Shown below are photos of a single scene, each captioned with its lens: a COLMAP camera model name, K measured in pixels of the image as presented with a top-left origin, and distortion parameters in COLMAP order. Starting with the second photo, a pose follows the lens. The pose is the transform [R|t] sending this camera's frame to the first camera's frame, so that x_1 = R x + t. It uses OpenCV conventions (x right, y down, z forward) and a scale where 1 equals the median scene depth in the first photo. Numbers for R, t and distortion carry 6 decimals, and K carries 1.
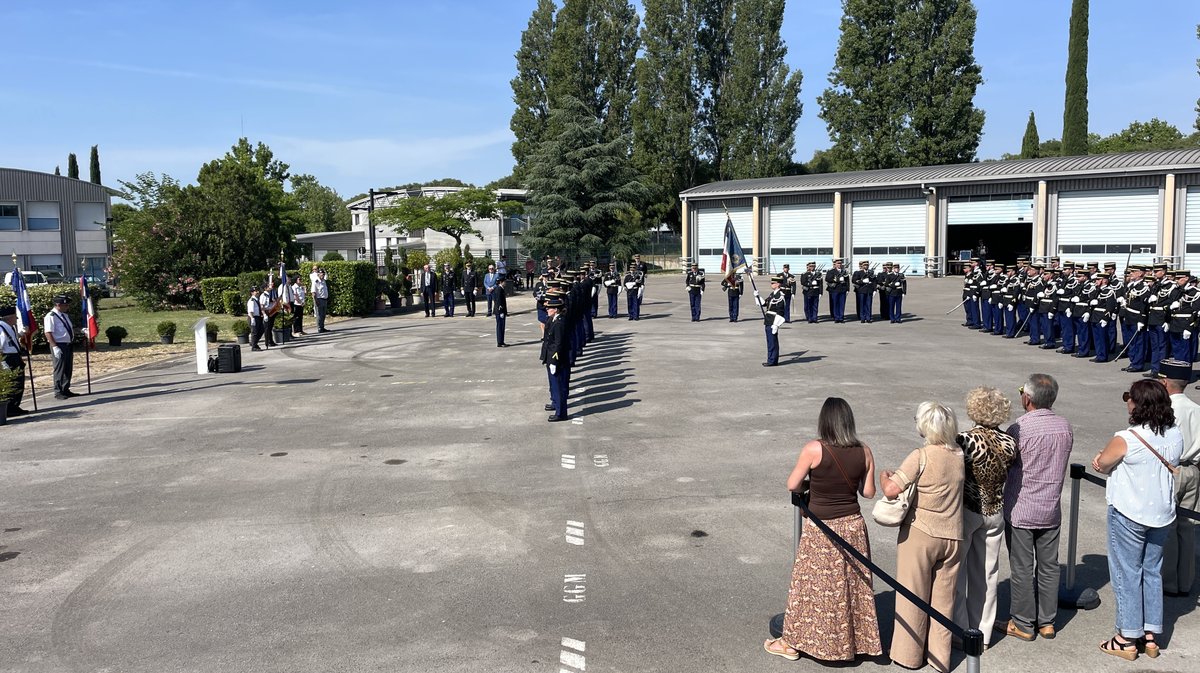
lens RADIAL K [[879.7, 0, 600.0], [0, 879.7, 336.5], [0, 0, 1]] dist [0.065252, -0.082628]
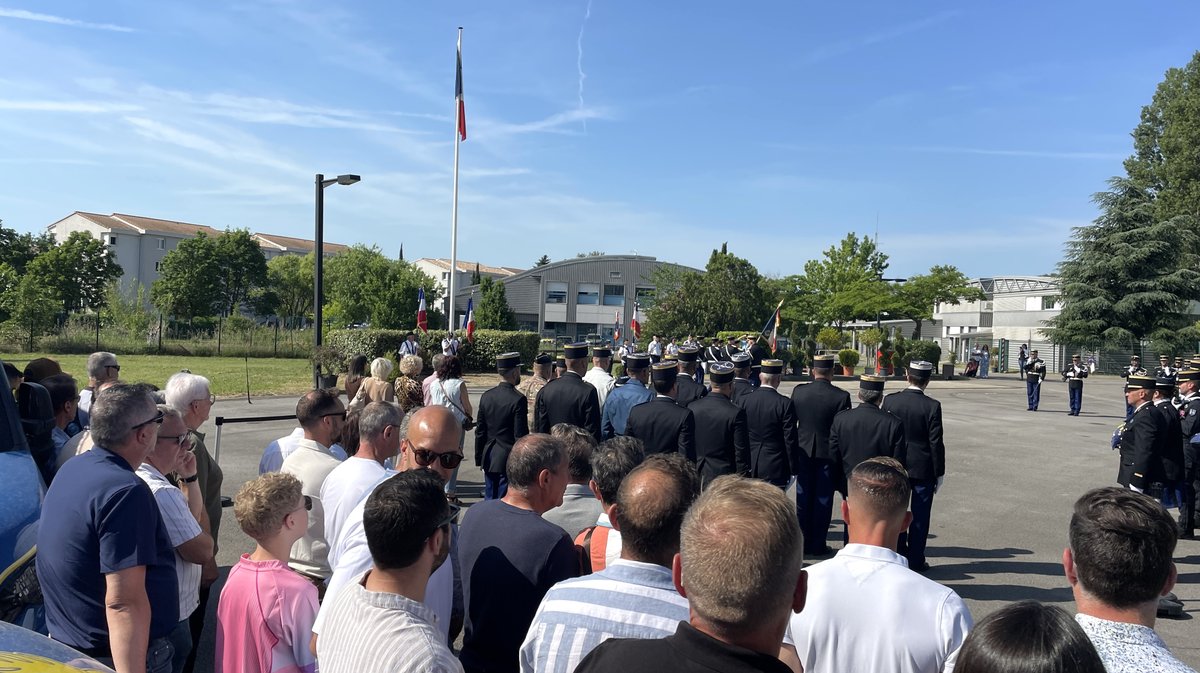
lens RADIAL K [[879.7, 0, 600.0], [0, 879.7, 336.5], [0, 0, 1]] dist [0.065252, -0.082628]
pose [[0.741382, 0.053682, -0.668933, 0.199464], [-0.121576, 0.991045, -0.055213, 0.006370], [0.659979, 0.122260, 0.741269, -0.010968]]
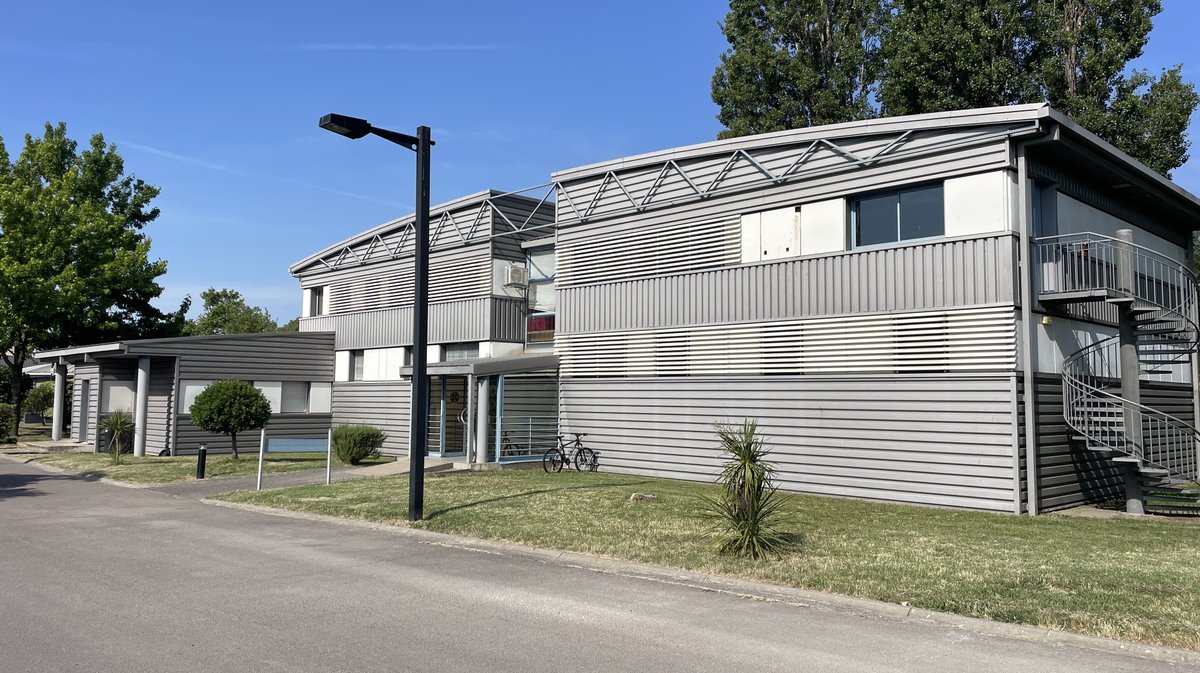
lens RADIAL K [[879.7, 0, 600.0], [0, 879.7, 336.5], [0, 0, 1]] dist [0.065252, -0.082628]
pose [[0.997178, 0.030681, 0.068519, -0.300978], [-0.017613, 0.982815, -0.183749, -0.086981], [-0.072979, 0.182023, 0.980582, 1.048710]]
